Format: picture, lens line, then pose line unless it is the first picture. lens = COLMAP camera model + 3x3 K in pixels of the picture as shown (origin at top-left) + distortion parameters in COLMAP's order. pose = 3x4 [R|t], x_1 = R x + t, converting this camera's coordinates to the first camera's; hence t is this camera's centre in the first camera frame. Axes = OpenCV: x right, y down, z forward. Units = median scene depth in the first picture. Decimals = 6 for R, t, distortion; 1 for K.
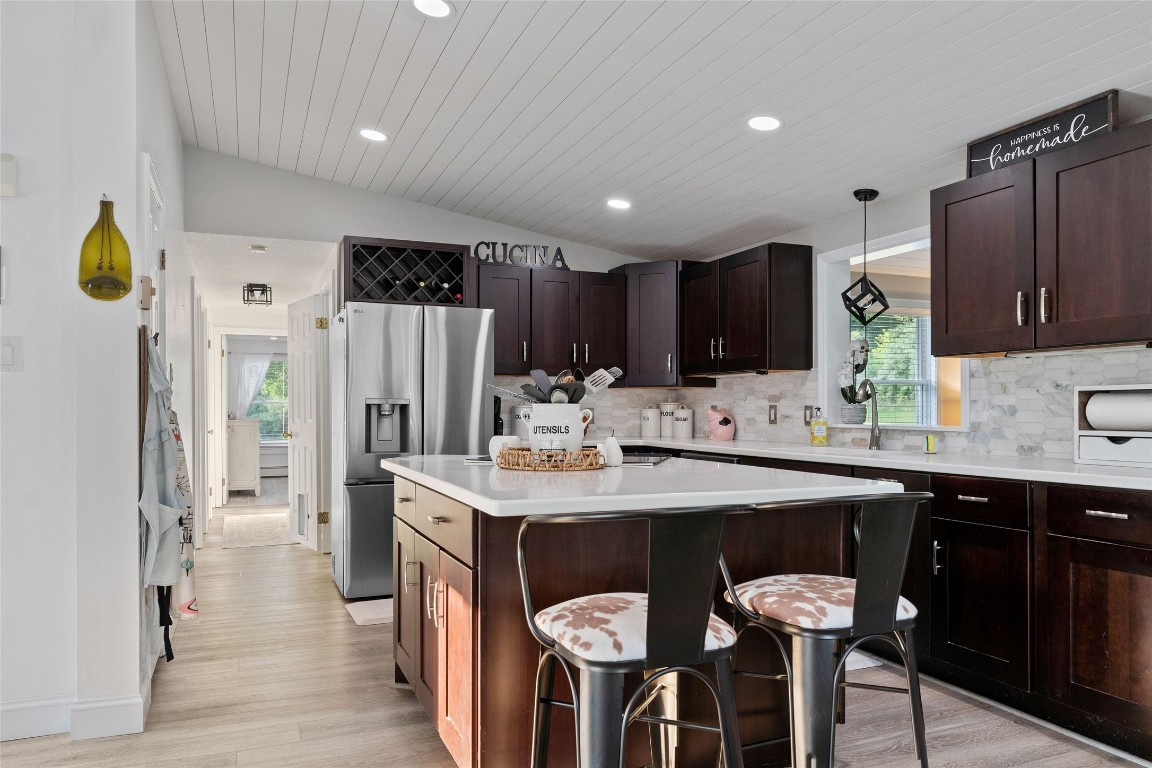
lens RADIAL K [[802.0, 0, 580.2], [0, 802.0, 409.5], [0, 0, 1]] dist [-0.002268, -0.001163]
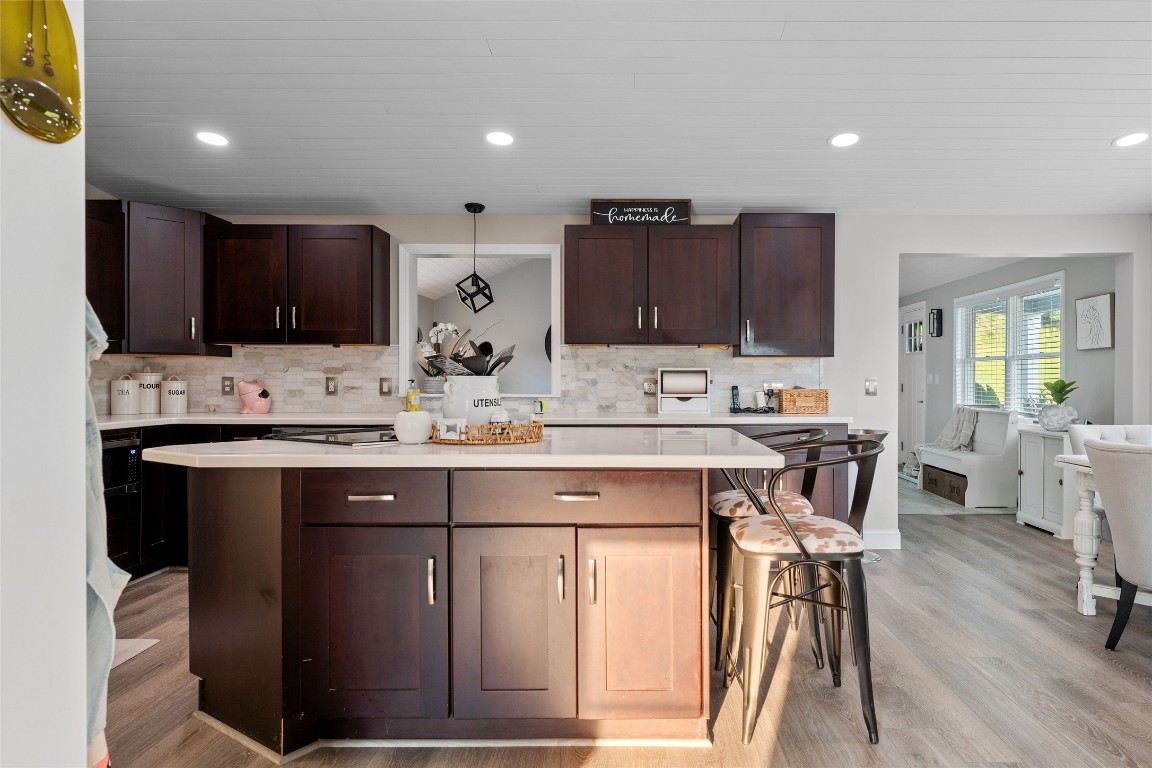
lens RADIAL K [[691.1, 0, 643.0], [0, 691.1, 382.6], [0, 0, 1]] dist [0.000507, 0.000295]
pose [[0.382980, -0.002281, 0.923754, -0.474791], [-0.001000, 0.999995, 0.002884, -0.001357], [-0.923756, -0.002028, 0.382976, 0.313834]]
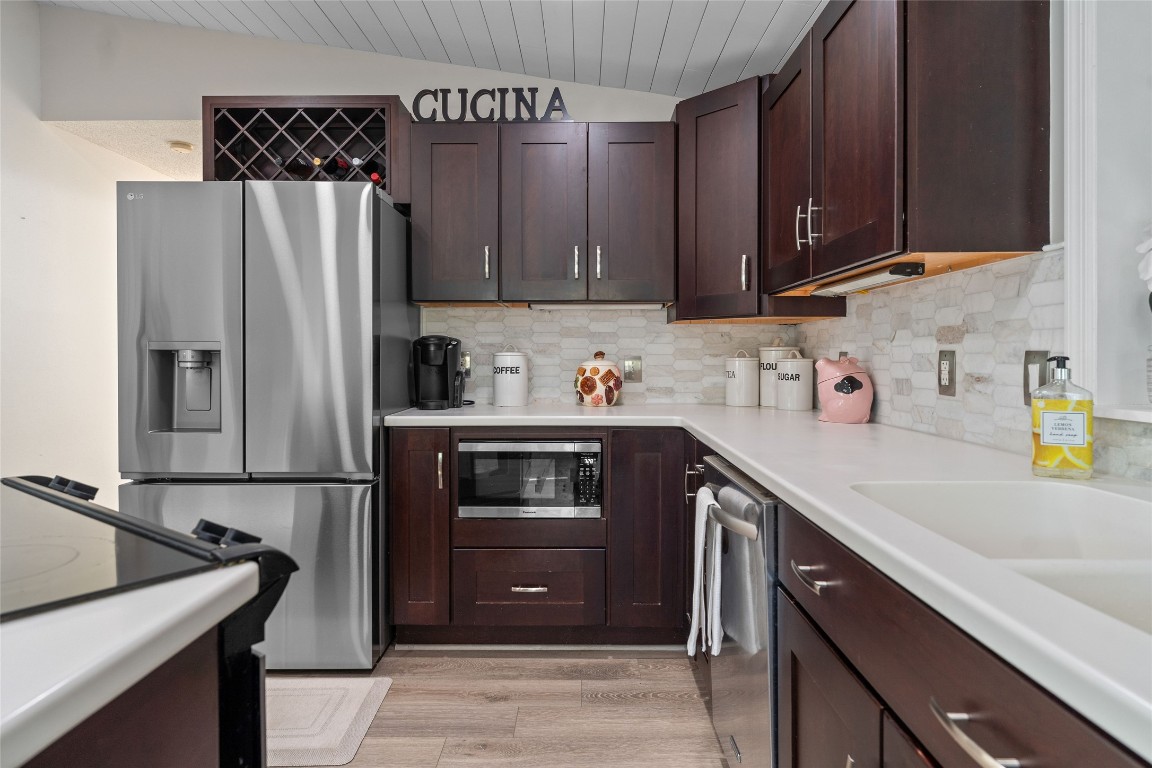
lens RADIAL K [[665.8, 0, 568.3], [0, 665.8, 359.2], [0, 0, 1]] dist [0.000409, -0.000116]
pose [[0.915275, 0.002543, -0.402822, 0.219248], [-0.000876, 0.999990, 0.004323, -0.002273], [0.402829, -0.003604, 0.915268, 0.660395]]
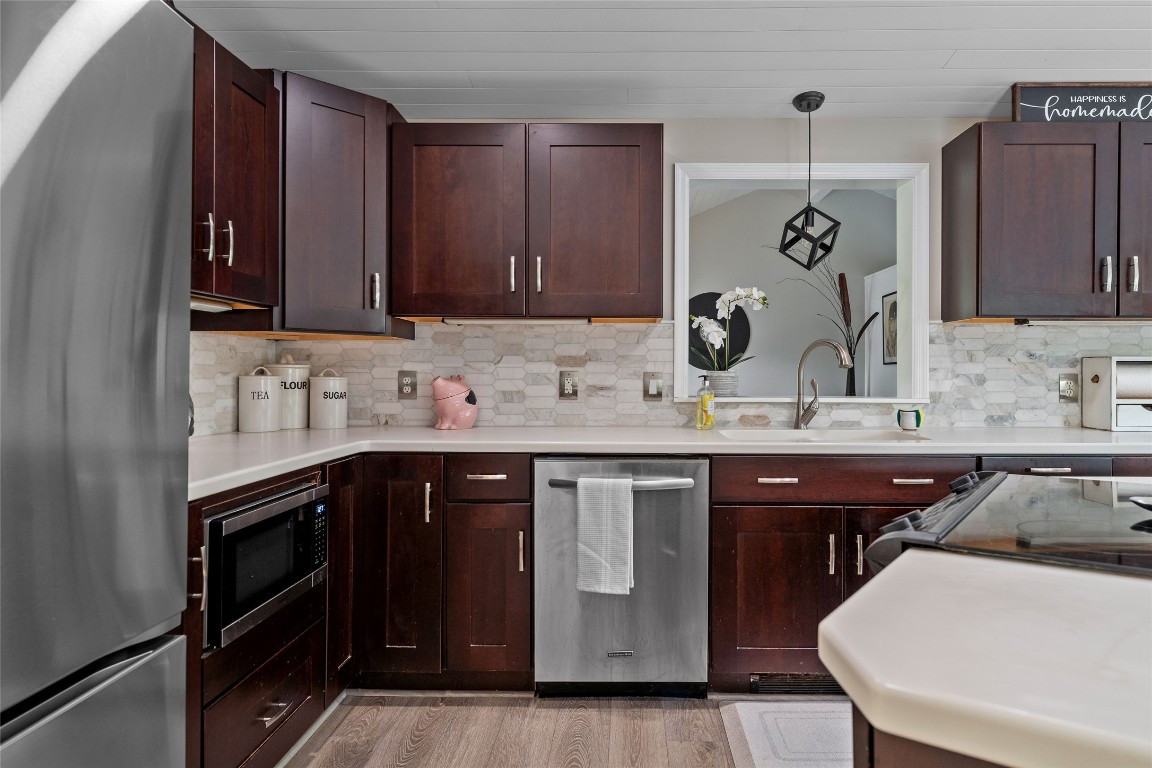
lens RADIAL K [[680.3, 0, 626.7], [0, 680.3, 373.9], [0, 0, 1]] dist [0.002173, 0.000546]
pose [[0.390346, 0.000705, 0.920668, -0.285716], [-0.002168, 0.999998, 0.000154, -0.003627], [-0.920666, -0.002056, 0.390347, 0.809294]]
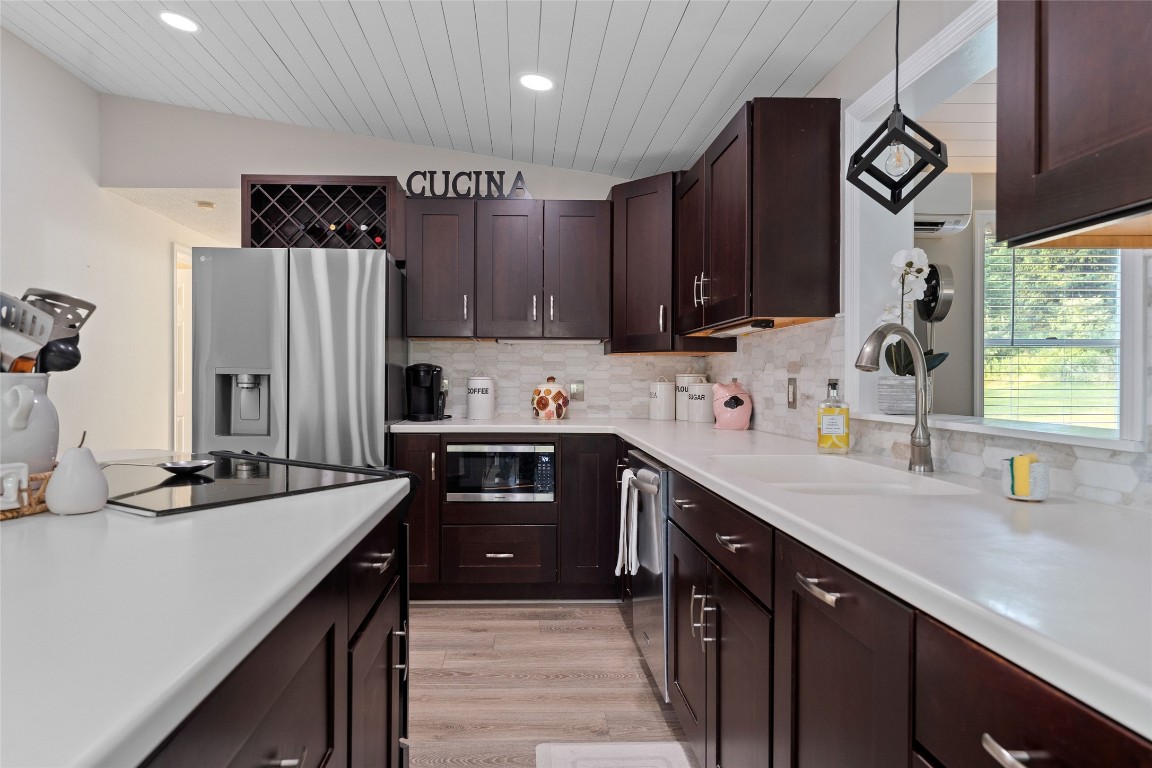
lens RADIAL K [[676.1, 0, 528.6], [0, 676.1, 383.2], [0, 0, 1]] dist [0.000771, 0.000444]
pose [[0.928478, 0.007602, -0.371310, 0.269779], [-0.006078, 0.999968, 0.005275, -0.003189], [0.371338, -0.002641, 0.928494, 0.482484]]
